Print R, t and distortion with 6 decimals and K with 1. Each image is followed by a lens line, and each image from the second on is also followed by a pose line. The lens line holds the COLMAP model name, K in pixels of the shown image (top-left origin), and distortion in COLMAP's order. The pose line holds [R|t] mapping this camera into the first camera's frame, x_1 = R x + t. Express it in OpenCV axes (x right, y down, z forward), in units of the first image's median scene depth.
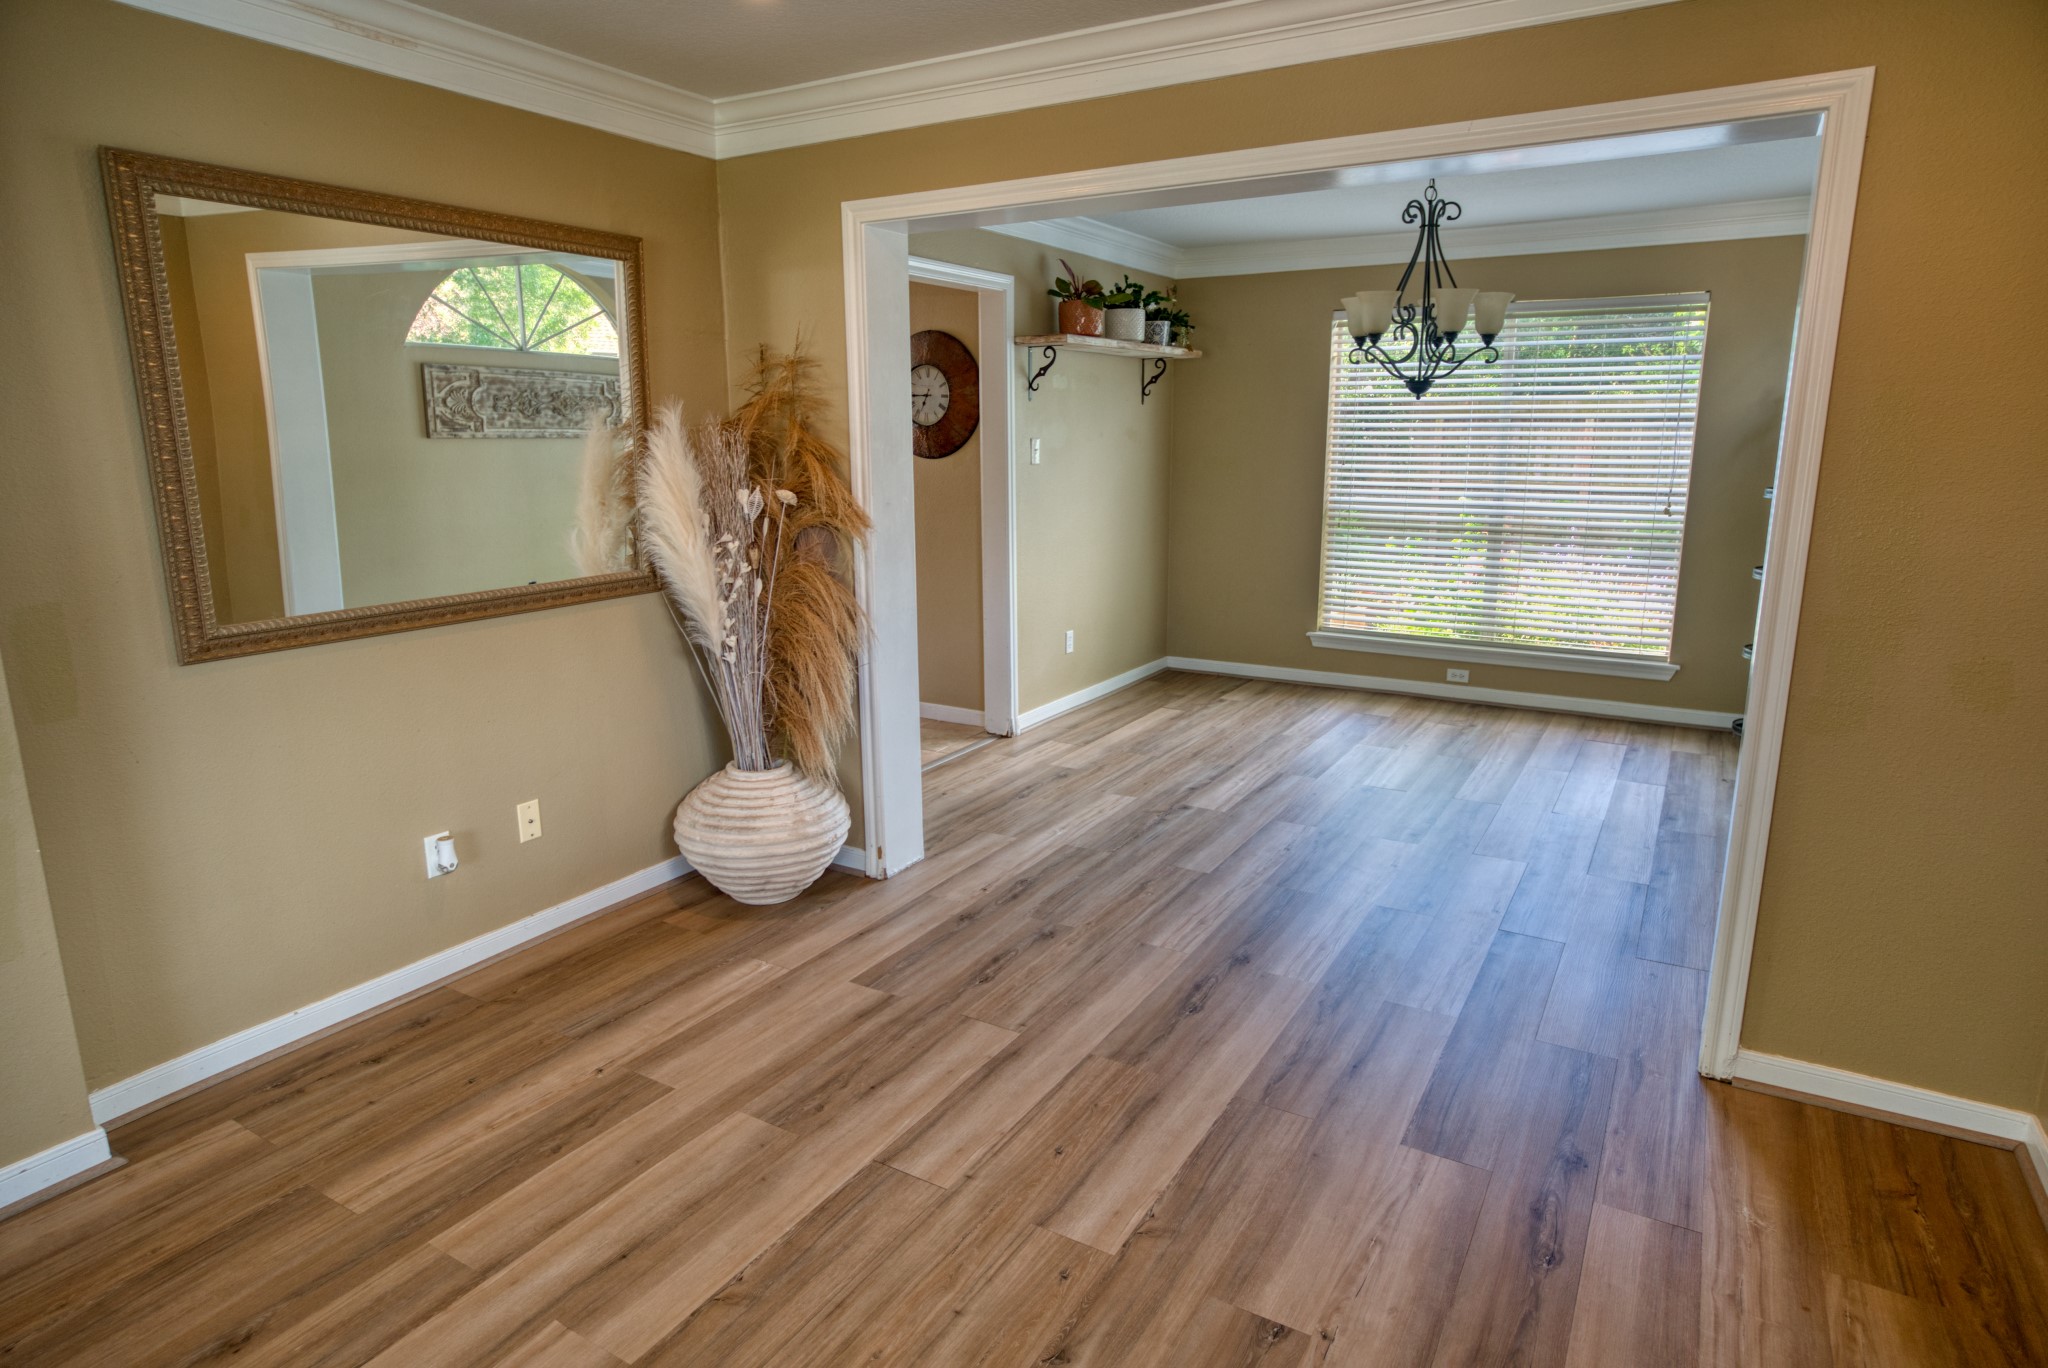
lens RADIAL K [[1157.9, 0, 1025.2], [0, 1157.9, 678.8], [0, 0, 1]] dist [-0.033026, 0.017222]
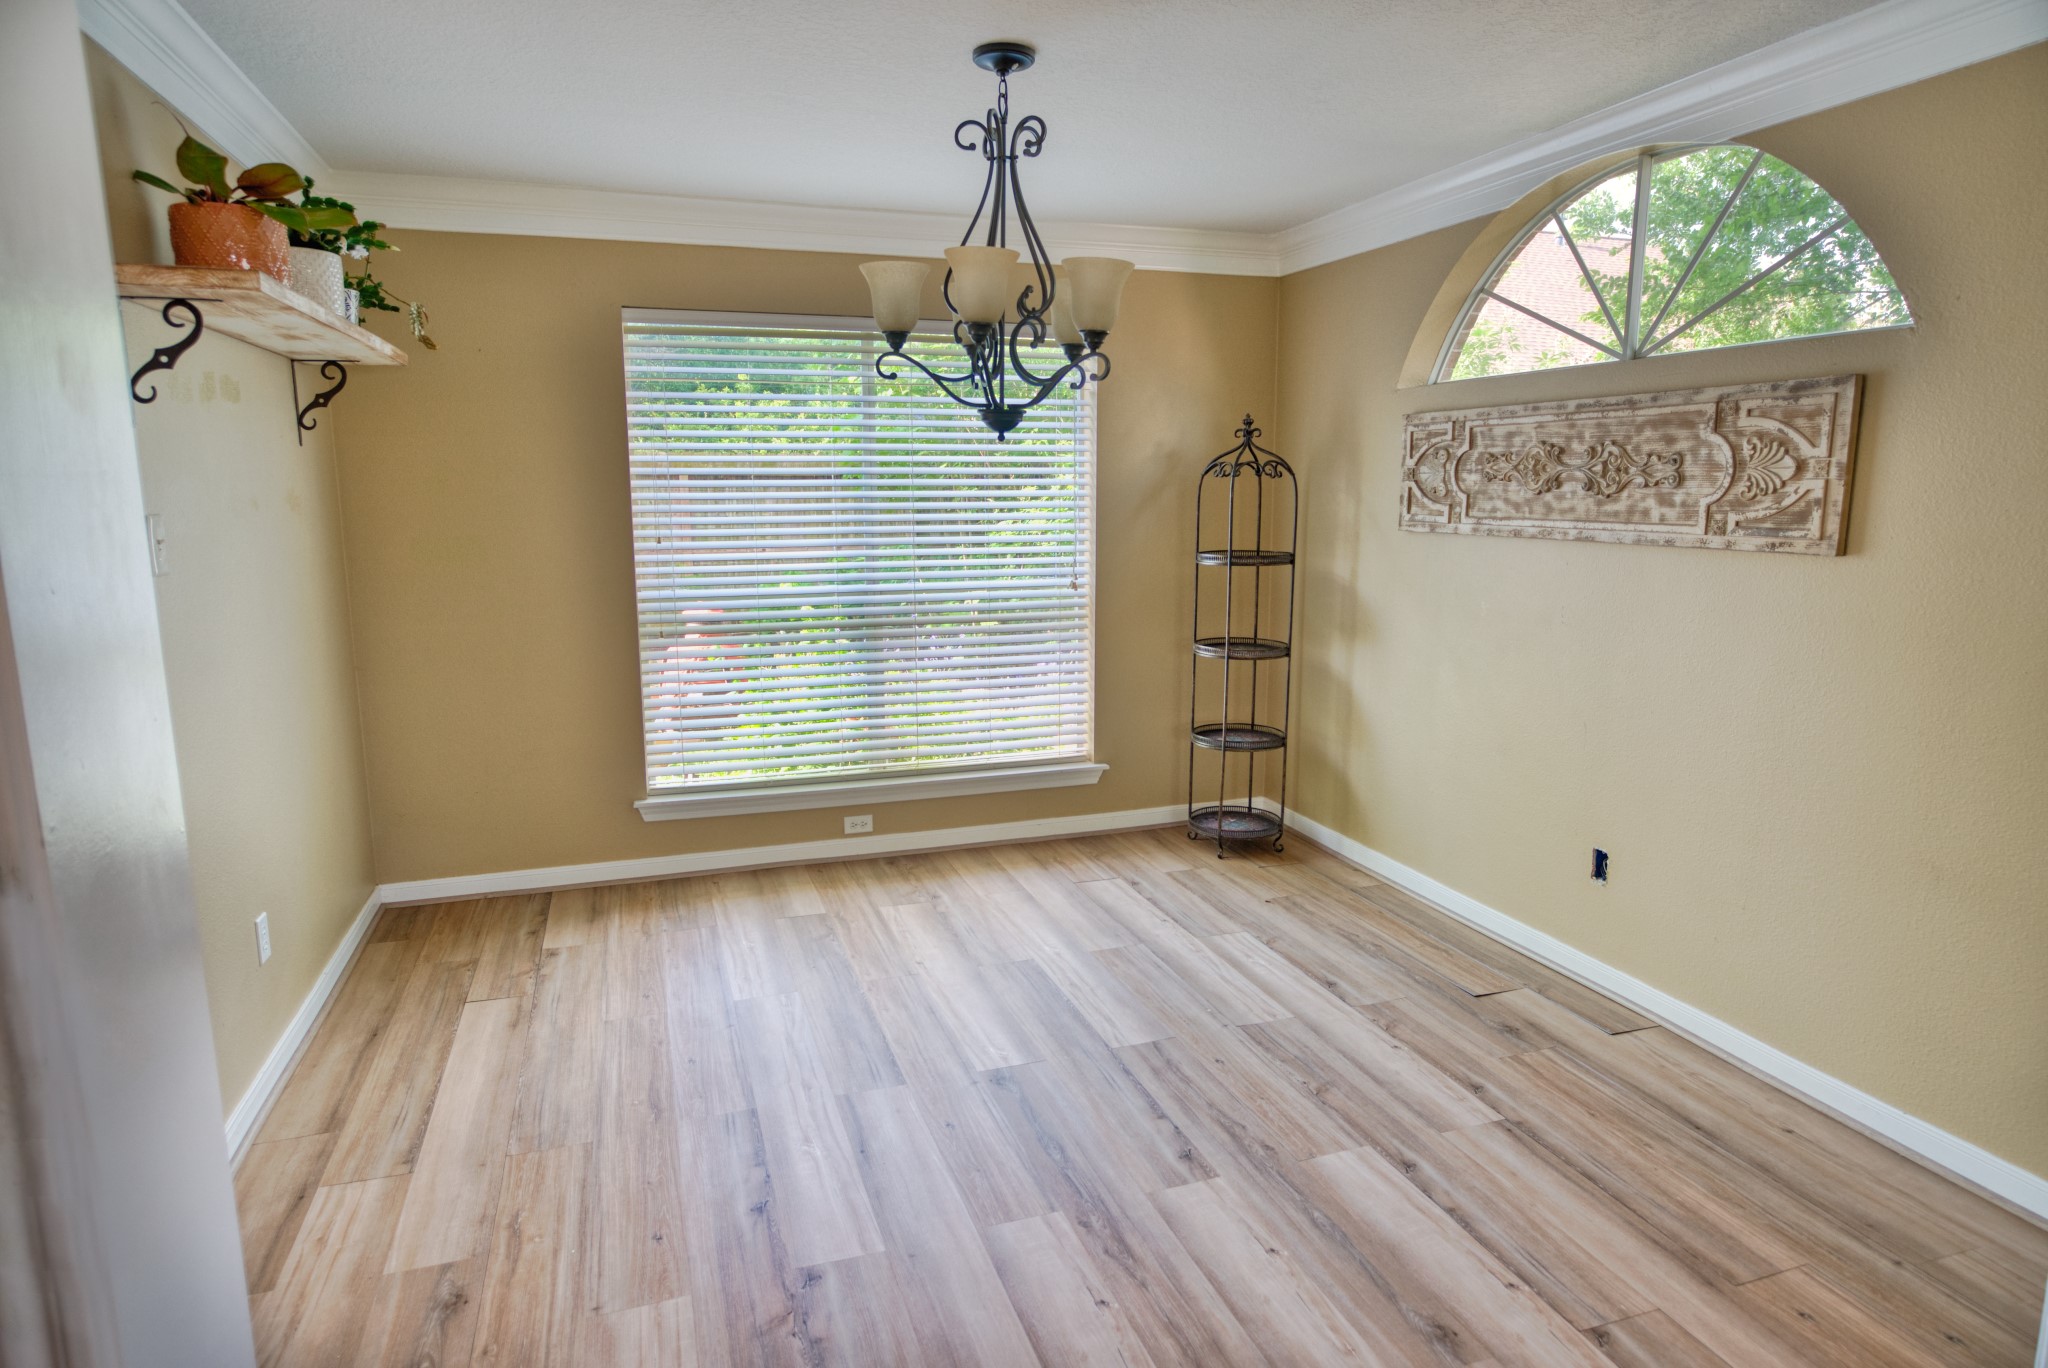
lens RADIAL K [[1157.9, 0, 1018.5], [0, 1157.9, 689.4], [0, 0, 1]] dist [-0.033026, 0.017222]
pose [[0.654317, -0.130187, 0.744930, -0.103175], [0.162076, 0.986322, 0.030013, -0.103918], [-0.738648, 0.101097, 0.666467, 0.483235]]
